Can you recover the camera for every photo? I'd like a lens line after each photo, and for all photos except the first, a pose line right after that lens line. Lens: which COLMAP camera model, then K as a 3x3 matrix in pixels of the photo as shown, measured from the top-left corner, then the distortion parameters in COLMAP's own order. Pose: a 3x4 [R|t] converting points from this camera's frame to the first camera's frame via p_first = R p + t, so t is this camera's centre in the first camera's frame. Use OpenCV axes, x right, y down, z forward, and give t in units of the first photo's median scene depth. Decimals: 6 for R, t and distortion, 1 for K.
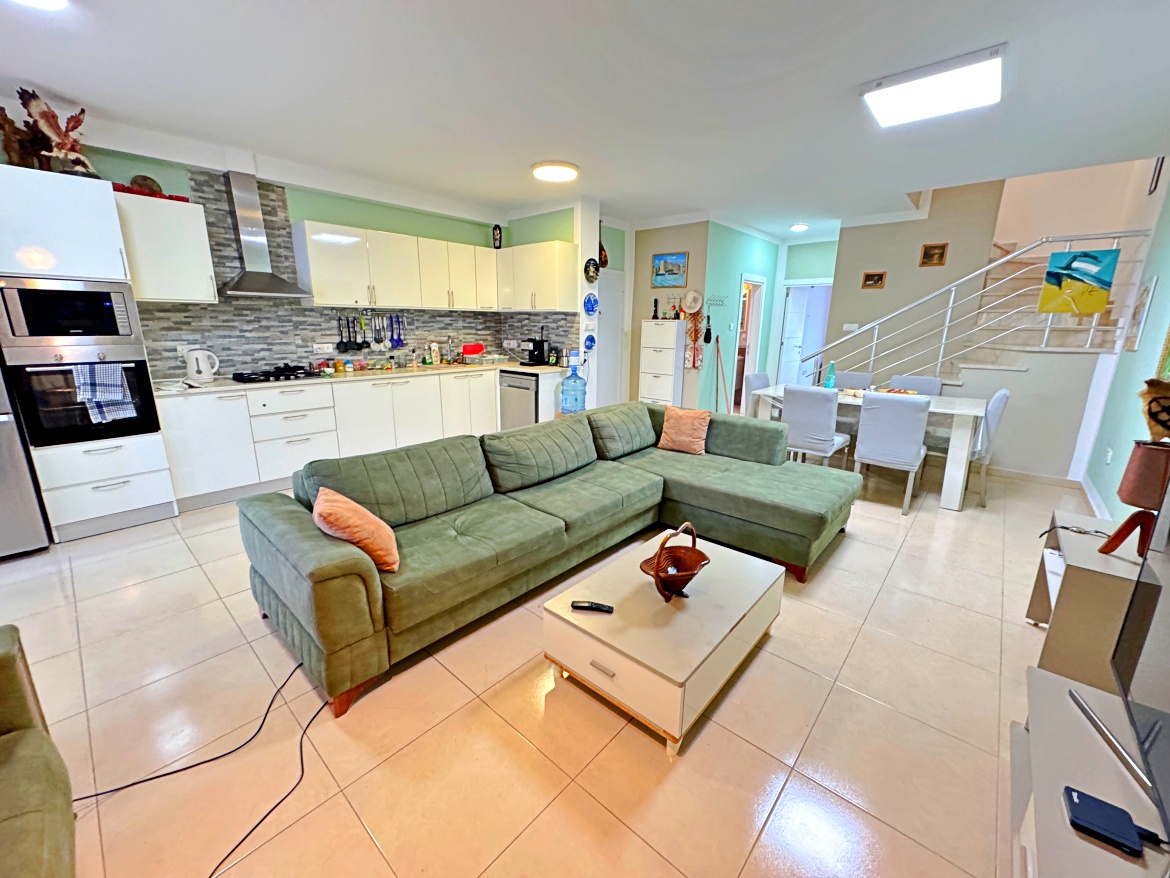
lens RADIAL K [[467.9, 0, 581.3], [0, 467.9, 435.8], [0, 0, 1]] dist [-0.002941, 0.001190]
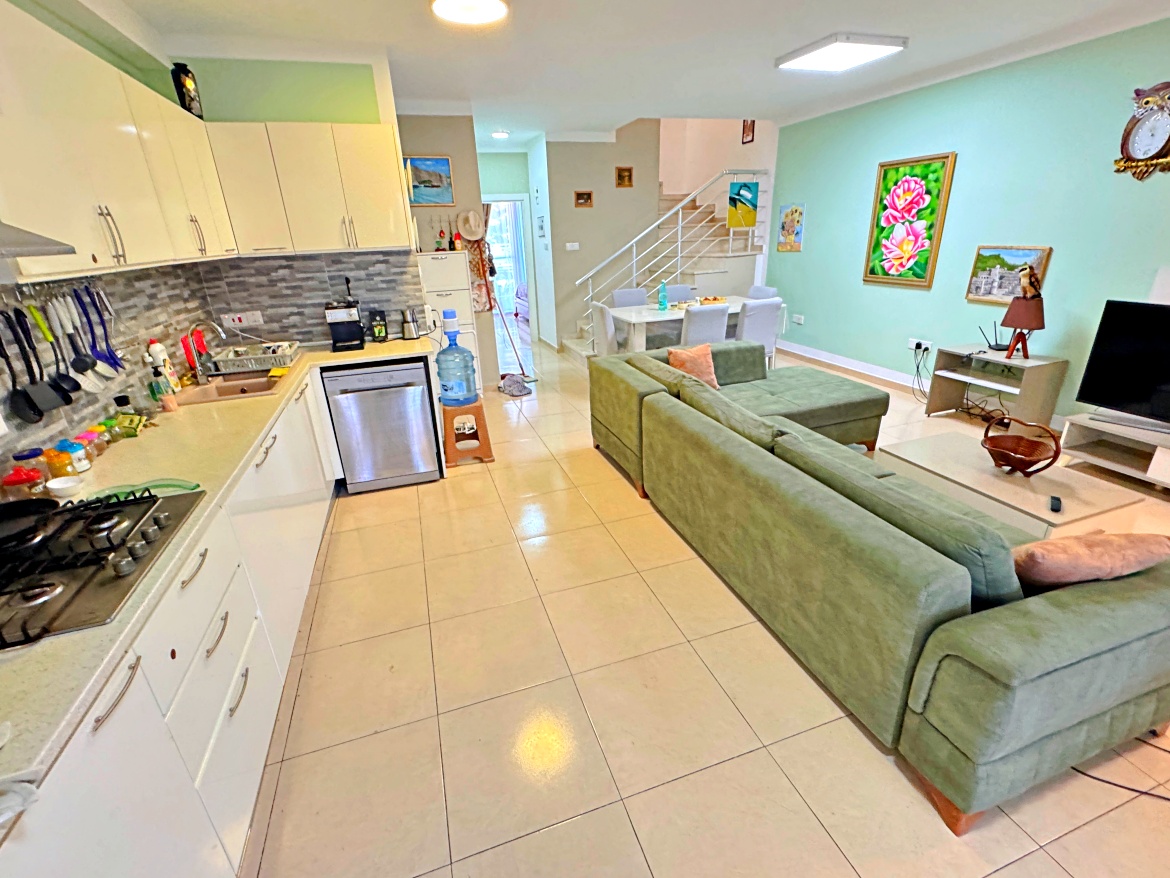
lens RADIAL K [[527.5, 0, 581.8], [0, 527.5, 438.6], [0, 0, 1]] dist [-0.004983, 0.000376]
pose [[0.499493, -0.348878, 0.792963, -0.644928], [0.249808, 0.934450, 0.253772, -0.173954], [-0.829520, 0.071331, 0.553903, 0.511619]]
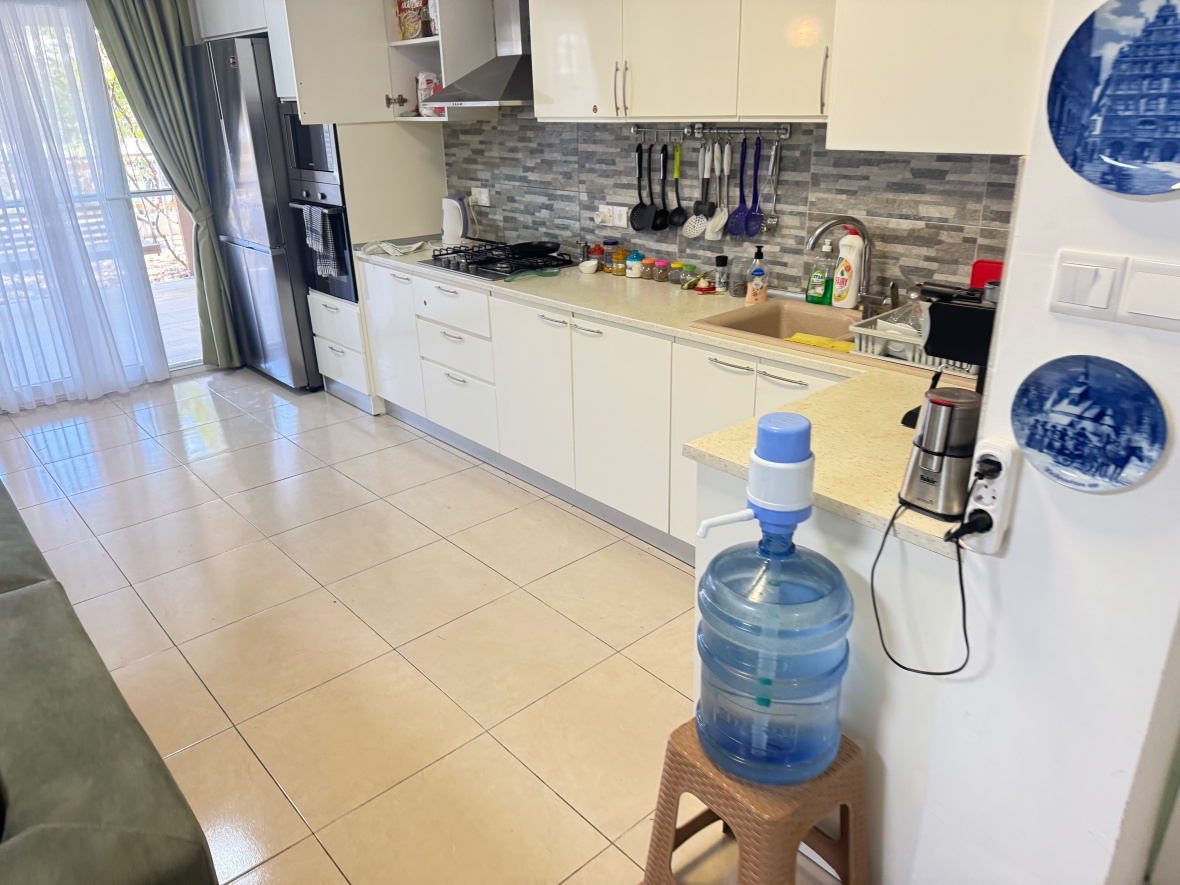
lens RADIAL K [[826.6, 0, 587.9], [0, 826.6, 448.0], [0, 0, 1]] dist [0.054517, -0.061122]
pose [[-0.113655, 0.377092, -0.919176, 0.286495], [-0.211652, 0.894744, 0.393239, -0.304417], [0.970714, 0.239239, -0.021880, 1.073546]]
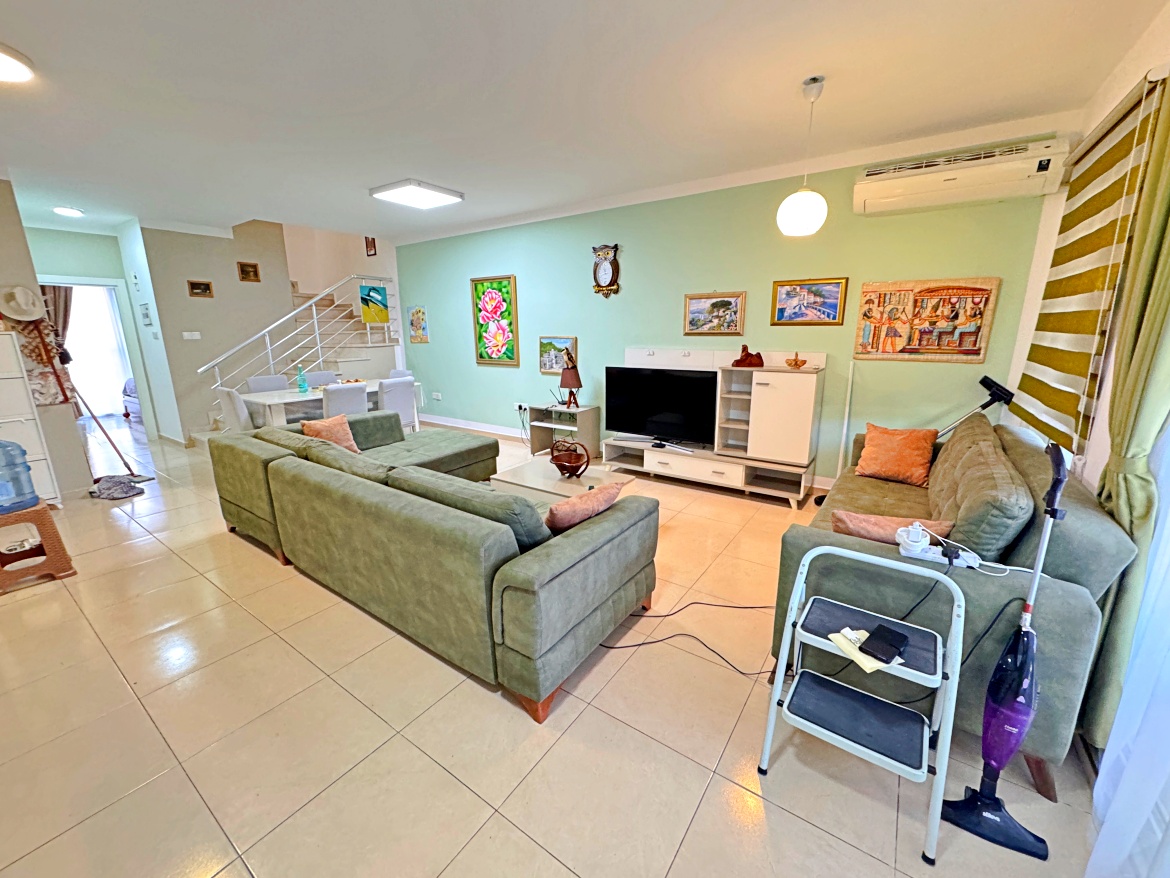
lens RADIAL K [[467.9, 0, 585.2], [0, 467.9, 436.9], [0, 0, 1]] dist [-0.002941, 0.001190]
pose [[-0.116436, -0.236055, 0.964739, -0.683950], [0.241750, 0.935396, 0.258053, -0.121519], [-0.963327, 0.263272, -0.051847, 0.436786]]
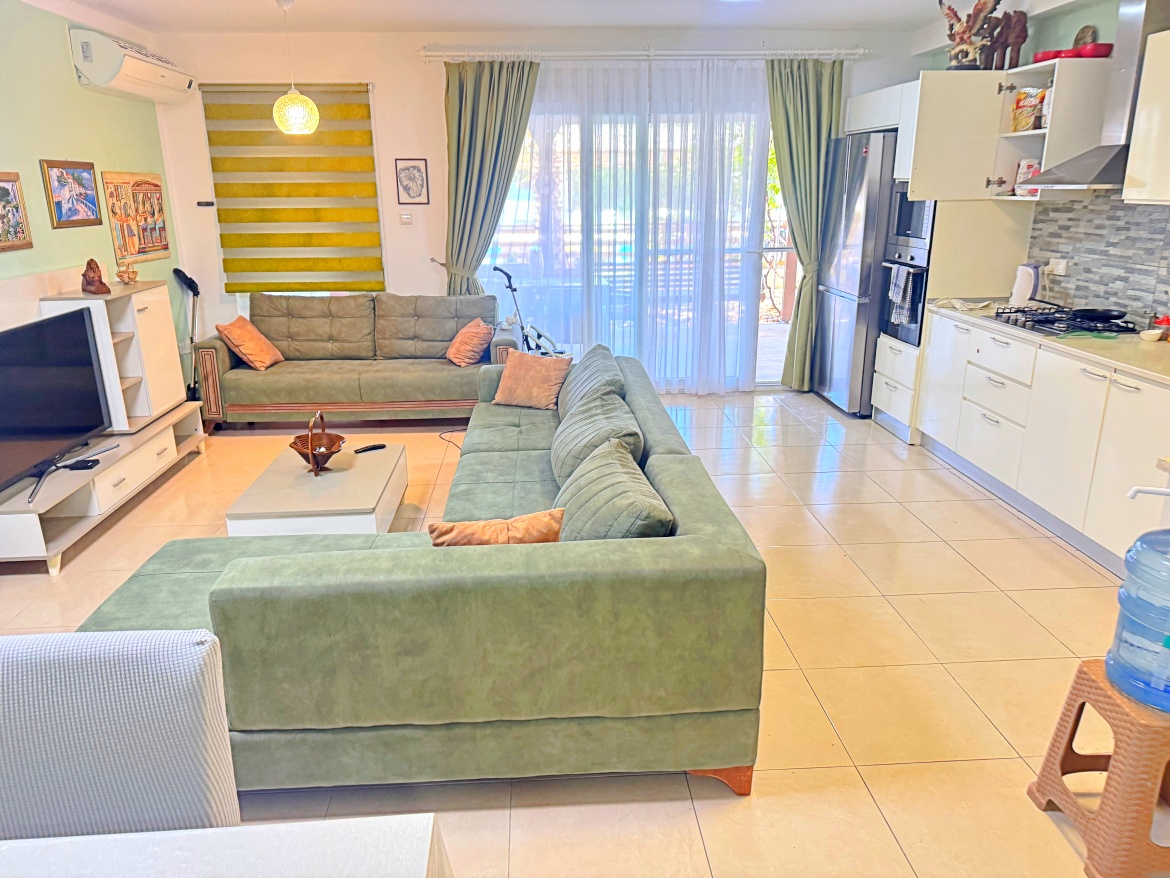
lens RADIAL K [[819.6, 0, 592.1], [0, 819.6, 436.7], [0, 0, 1]] dist [0.054517, -0.061122]
pose [[-0.700273, 0.205638, -0.683616, 0.489661], [-0.163616, 0.885888, 0.434087, -0.329728], [0.694873, 0.415830, -0.586718, 1.161211]]
